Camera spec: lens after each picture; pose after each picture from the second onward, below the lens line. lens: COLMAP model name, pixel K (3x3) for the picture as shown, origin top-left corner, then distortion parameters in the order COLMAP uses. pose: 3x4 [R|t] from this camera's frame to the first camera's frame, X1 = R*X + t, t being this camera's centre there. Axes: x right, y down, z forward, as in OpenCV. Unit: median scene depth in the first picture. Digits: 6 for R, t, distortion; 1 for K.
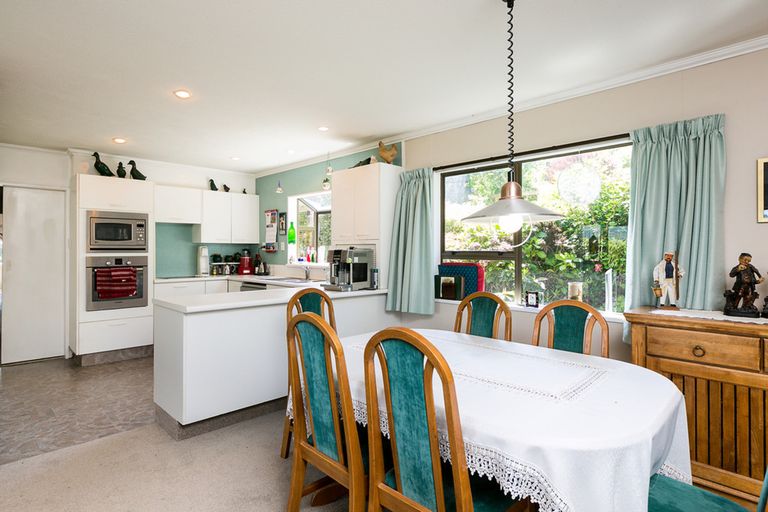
lens RADIAL K [[411.4, 0, 384.0], [0, 411.4, 256.0], [0, 0, 1]] dist [-0.000586, 0.000045]
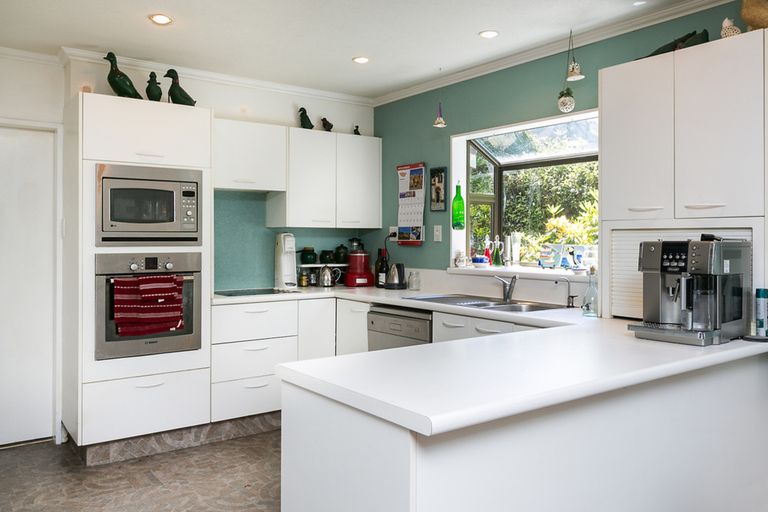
lens RADIAL K [[619.2, 0, 383.8], [0, 619.2, 250.5], [0, 0, 1]] dist [0.005787, 0.002890]
pose [[0.989204, 0.003422, -0.146506, -0.228338], [-0.002881, 0.999988, 0.003899, -0.005937], [0.146518, -0.003435, 0.989202, 0.257422]]
